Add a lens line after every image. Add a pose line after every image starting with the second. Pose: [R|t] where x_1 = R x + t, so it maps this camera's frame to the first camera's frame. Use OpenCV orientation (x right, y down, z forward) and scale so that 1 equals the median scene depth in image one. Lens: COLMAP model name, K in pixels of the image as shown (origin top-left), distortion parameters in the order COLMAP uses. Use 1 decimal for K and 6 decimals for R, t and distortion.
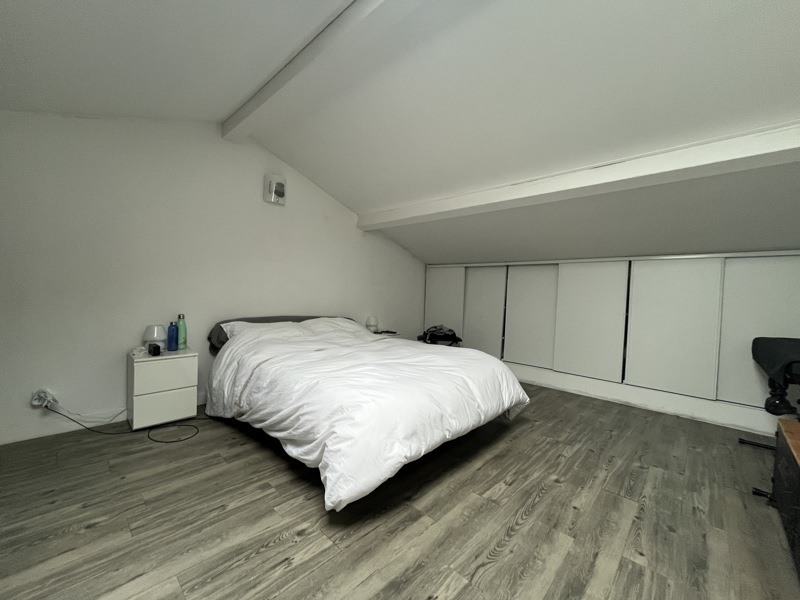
lens RADIAL K [[323.1, 0, 403.8], [0, 323.1, 296.9], [0, 0, 1]] dist [-0.001201, -0.000418]
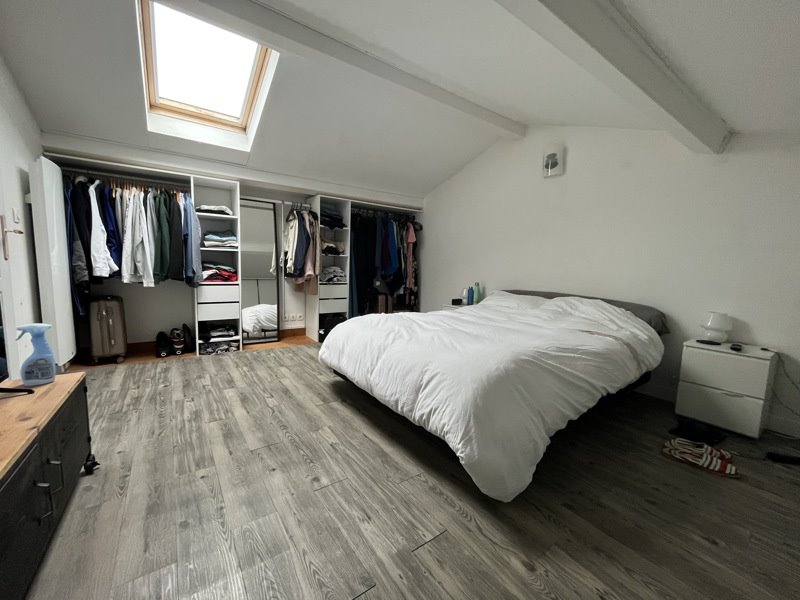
lens RADIAL K [[323.1, 0, 403.8], [0, 323.1, 302.9], [0, 0, 1]] dist [-0.001201, -0.000418]
pose [[-0.194475, 0.074029, -0.978110, 1.358766], [-0.039192, 0.995765, 0.083158, 0.058720], [0.980124, 0.054507, -0.190750, 1.533291]]
